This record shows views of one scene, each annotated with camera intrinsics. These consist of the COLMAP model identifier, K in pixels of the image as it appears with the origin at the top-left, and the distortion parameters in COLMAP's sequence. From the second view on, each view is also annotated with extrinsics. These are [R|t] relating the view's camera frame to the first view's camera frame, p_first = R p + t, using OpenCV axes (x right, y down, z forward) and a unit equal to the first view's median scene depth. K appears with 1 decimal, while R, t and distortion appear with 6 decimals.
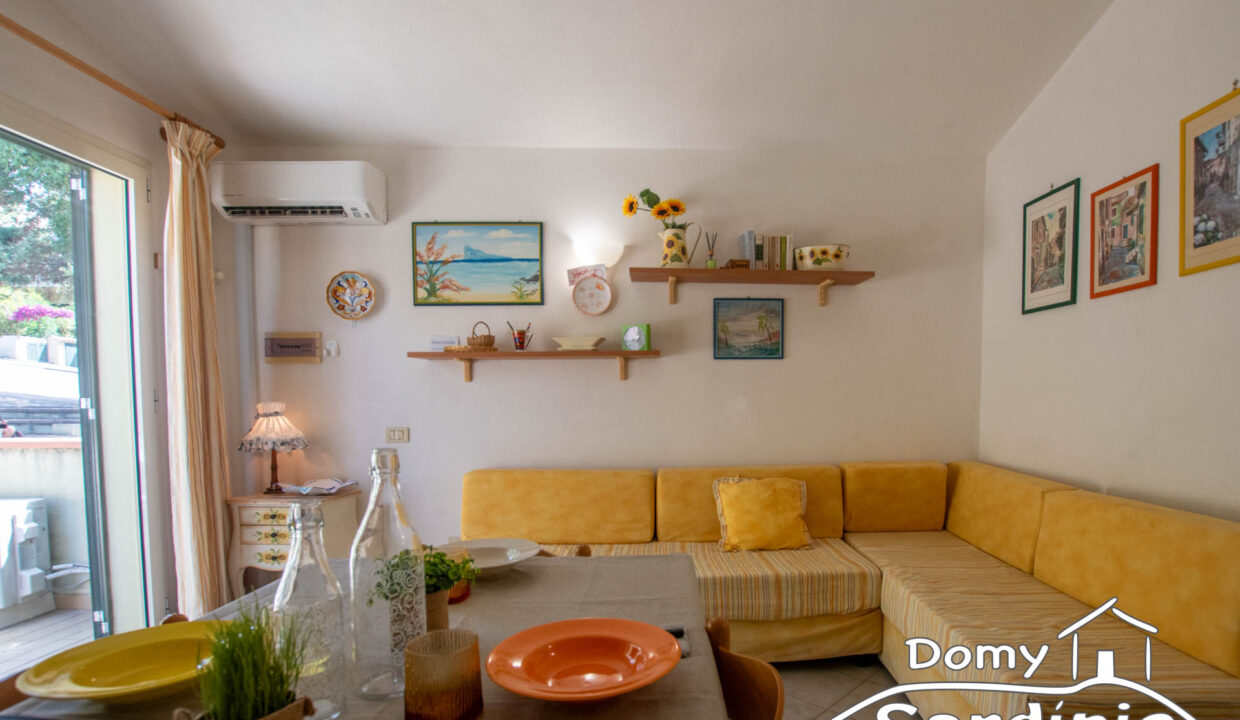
lens RADIAL K [[587.9, 0, 620.2], [0, 587.9, 437.2], [0, 0, 1]] dist [-0.029156, 0.001040]
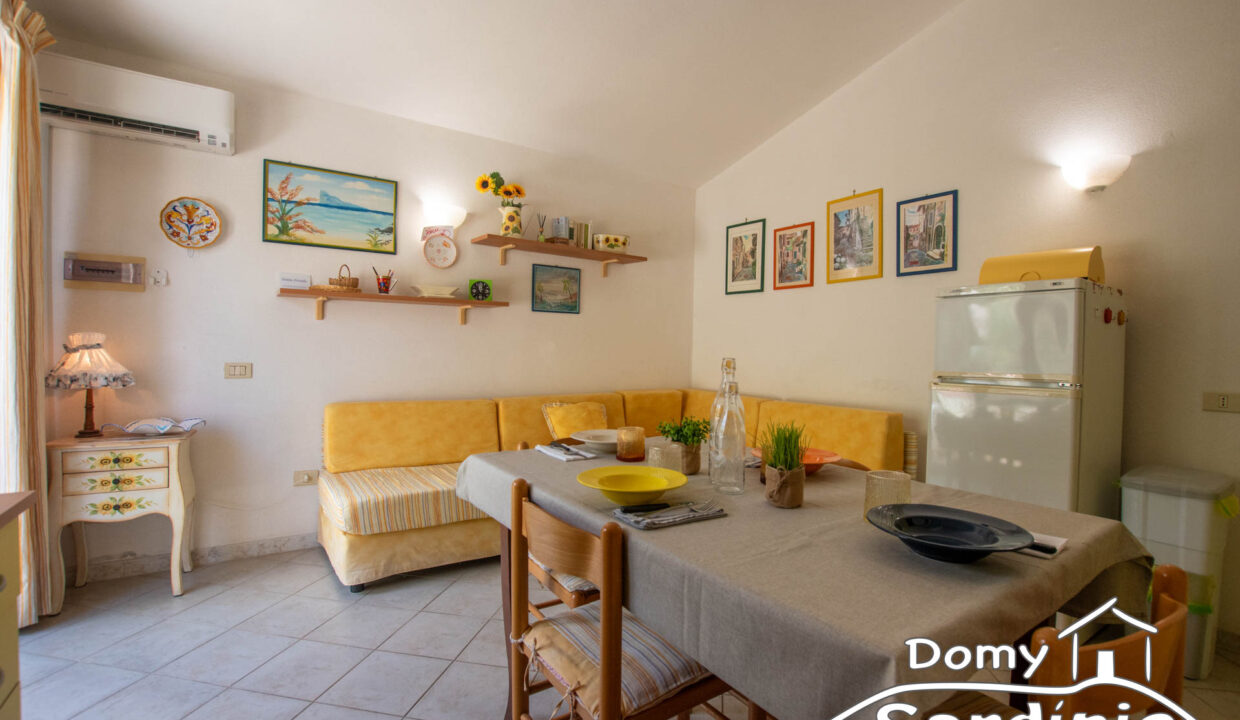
lens RADIAL K [[544.9, 0, 572.5], [0, 544.9, 364.2], [0, 0, 1]] dist [-0.036842, 0.006464]
pose [[0.859310, 0.006571, 0.511413, -0.388639], [0.008178, 0.999613, -0.026584, 0.015084], [-0.511389, 0.027026, 0.858924, -0.059440]]
